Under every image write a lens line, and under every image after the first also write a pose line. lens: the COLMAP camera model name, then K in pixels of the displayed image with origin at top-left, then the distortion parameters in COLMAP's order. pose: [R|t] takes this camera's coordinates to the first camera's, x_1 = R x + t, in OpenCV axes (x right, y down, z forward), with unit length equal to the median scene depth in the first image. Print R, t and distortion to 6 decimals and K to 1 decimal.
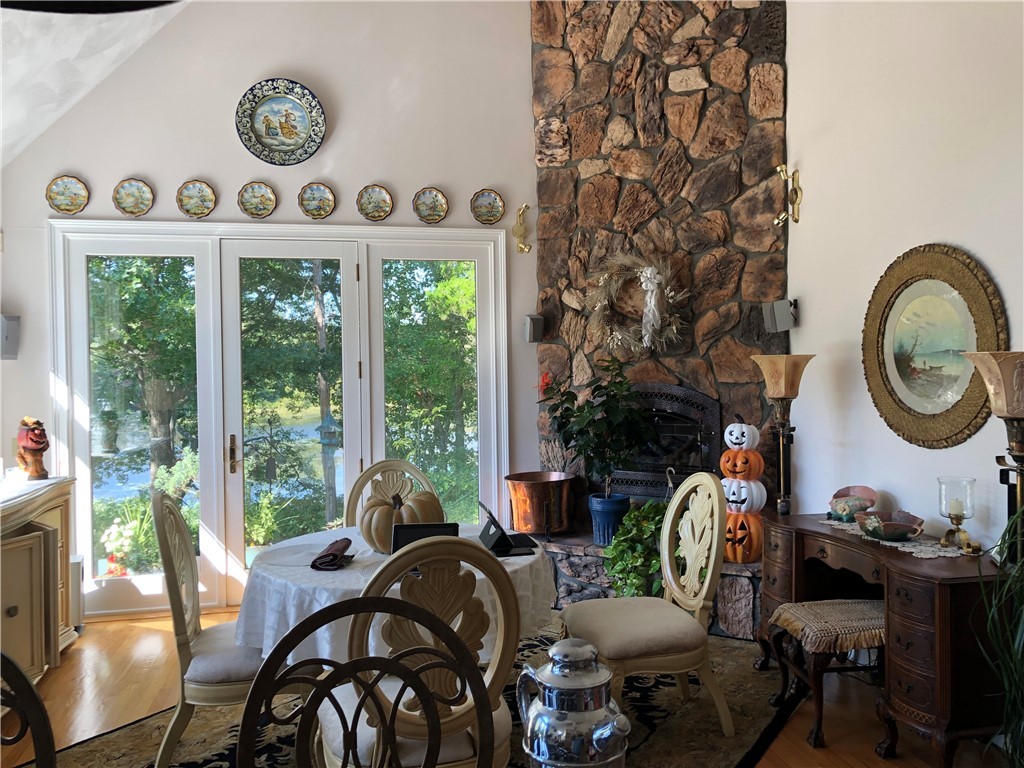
lens RADIAL K [[839.5, 0, 514.4], [0, 839.5, 379.6], [0, 0, 1]] dist [0.036993, -0.039548]
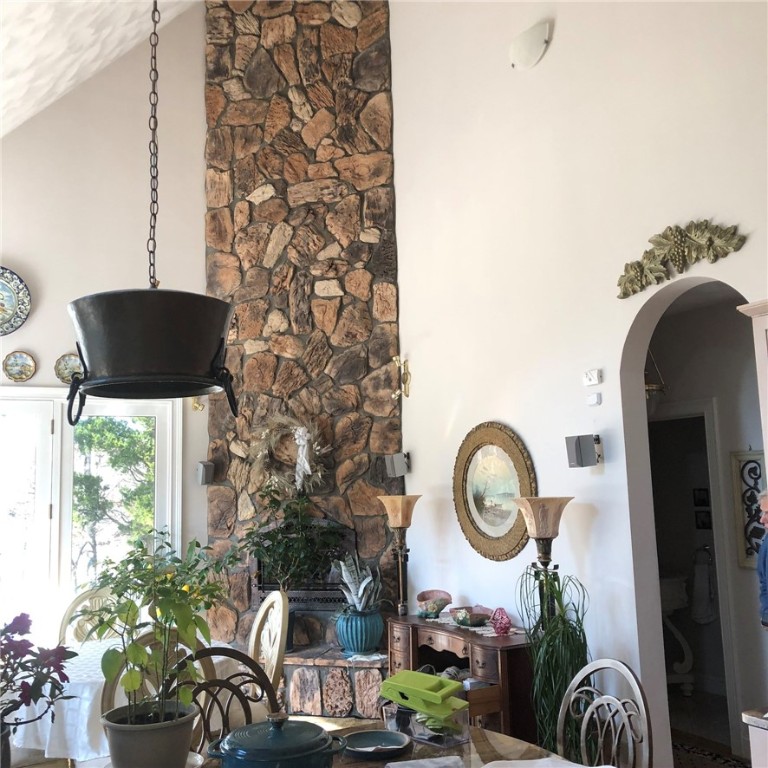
lens RADIAL K [[842.2, 0, 391.1], [0, 842.2, 365.2], [0, 0, 1]] dist [0.028400, 0.000000]
pose [[0.956606, 0.027512, 0.290082, -0.084781], [0.019483, 0.987265, -0.157884, -0.018627], [-0.290731, 0.156685, 0.943888, -0.275862]]
